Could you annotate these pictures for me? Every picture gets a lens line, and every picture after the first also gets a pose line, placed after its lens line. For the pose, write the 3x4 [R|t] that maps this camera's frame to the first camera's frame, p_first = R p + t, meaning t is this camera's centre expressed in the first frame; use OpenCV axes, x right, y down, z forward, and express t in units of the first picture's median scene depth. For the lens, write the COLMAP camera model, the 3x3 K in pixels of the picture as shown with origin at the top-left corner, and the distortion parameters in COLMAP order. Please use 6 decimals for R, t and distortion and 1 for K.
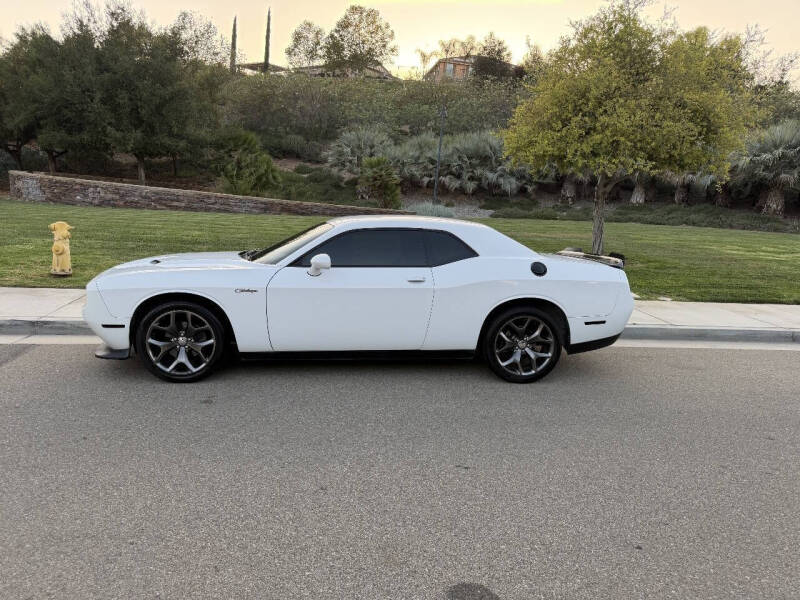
lens RADIAL K [[592.3, 0, 396.6], [0, 592.3, 300.5], [0, 0, 1]] dist [-0.013481, -0.005106]
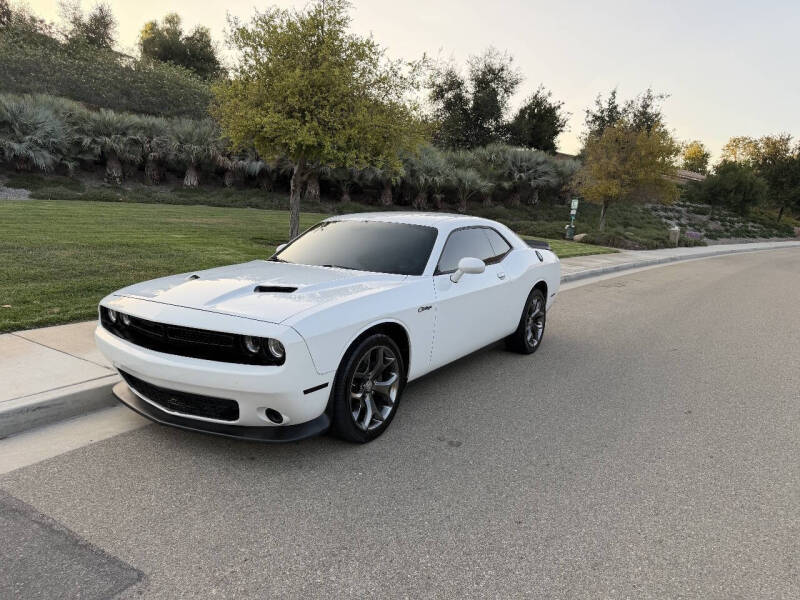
lens RADIAL K [[588.1, 0, 402.3], [0, 588.1, 300.4], [0, 0, 1]] dist [0.000765, -0.005500]
pose [[0.577529, -0.134135, 0.805275, -0.915992], [0.101688, 0.990547, 0.092066, -0.105033], [-0.810012, 0.028716, 0.585710, 0.500329]]
